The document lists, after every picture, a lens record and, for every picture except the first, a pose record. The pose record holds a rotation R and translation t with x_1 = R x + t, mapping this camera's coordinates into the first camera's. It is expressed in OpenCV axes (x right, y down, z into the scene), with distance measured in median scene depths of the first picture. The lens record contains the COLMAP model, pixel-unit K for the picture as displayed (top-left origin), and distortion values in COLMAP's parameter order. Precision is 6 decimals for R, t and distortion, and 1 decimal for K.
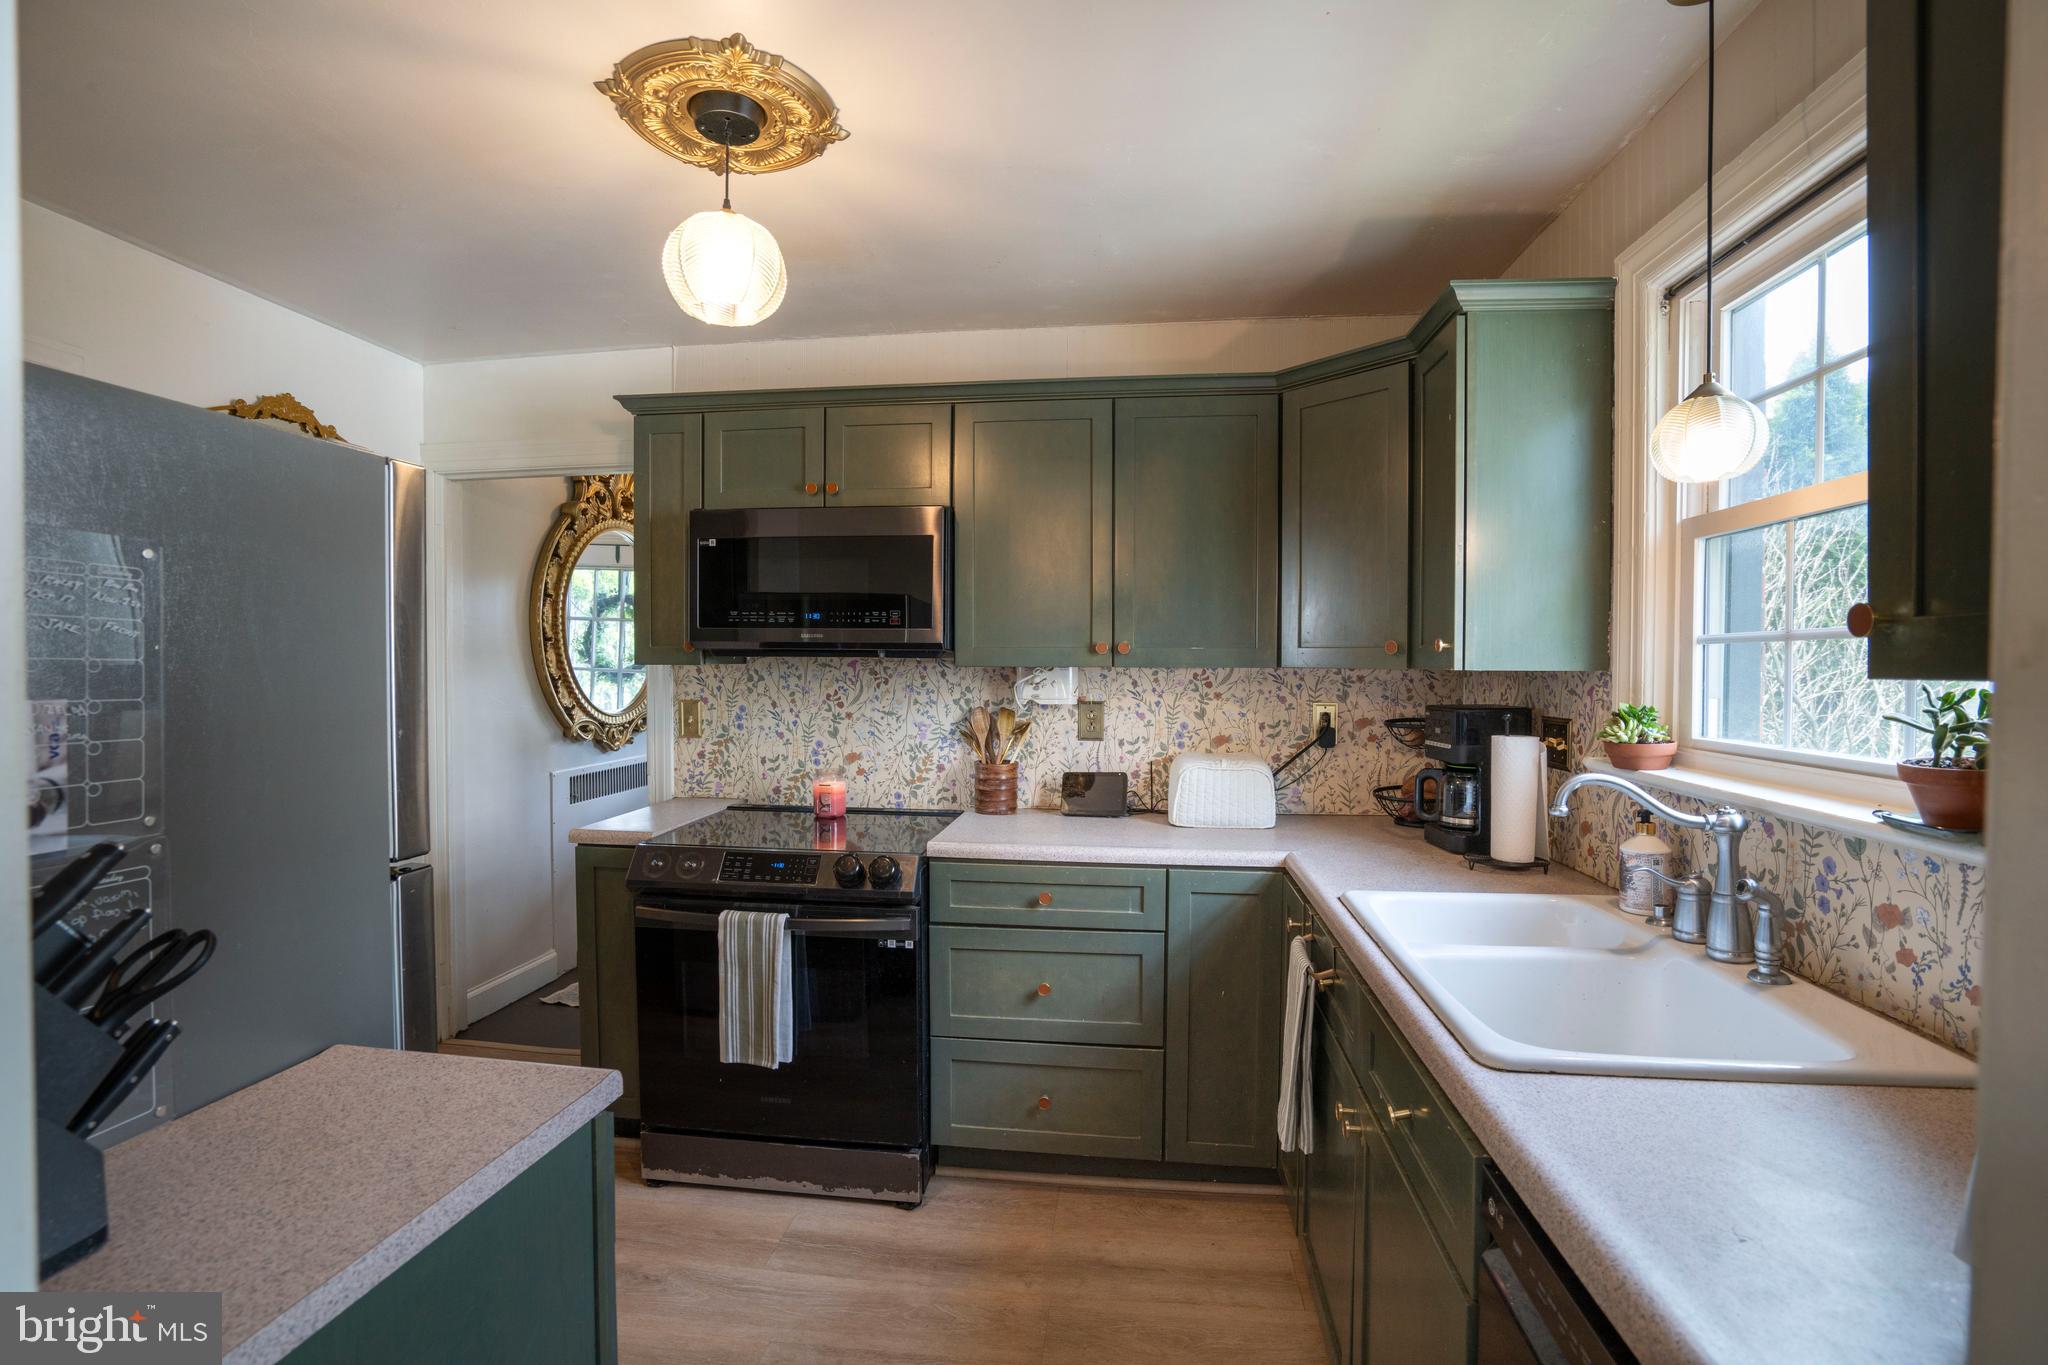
lens RADIAL K [[952.4, 0, 1019.4], [0, 952.4, 689.5], [0, 0, 1]] dist [-0.059358, 0.020227]
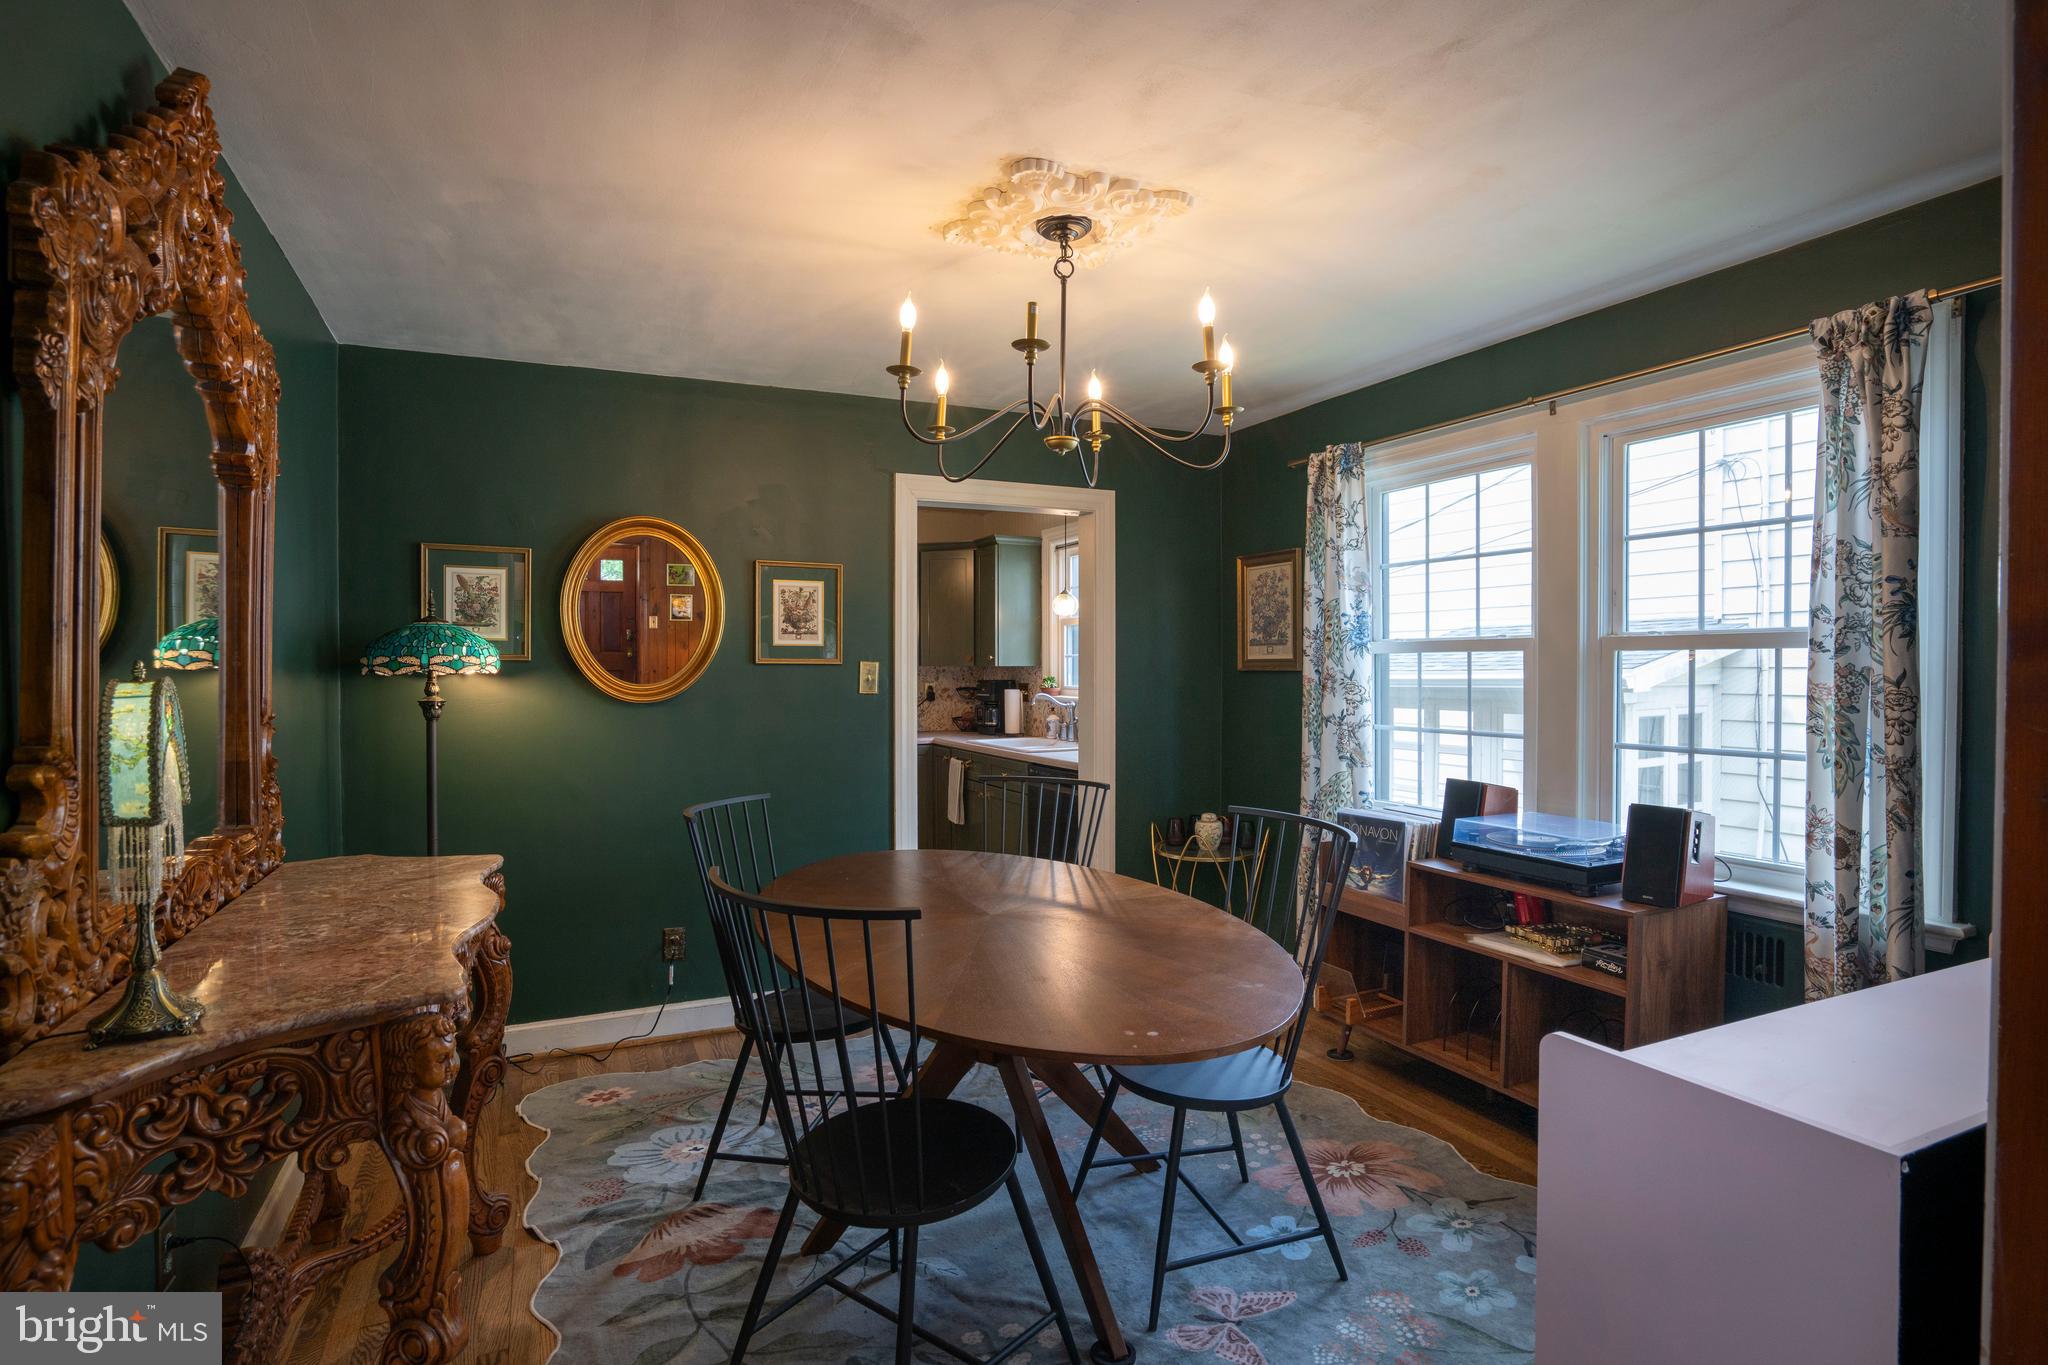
lens RADIAL K [[952.4, 0, 1013.2], [0, 952.4, 674.7], [0, 0, 1]] dist [-0.059358, 0.020227]
pose [[0.852391, -0.010980, 0.522789, -0.946341], [0.021714, 0.999660, -0.014408, 0.046946], [-0.522453, 0.023633, 0.852340, -1.411662]]
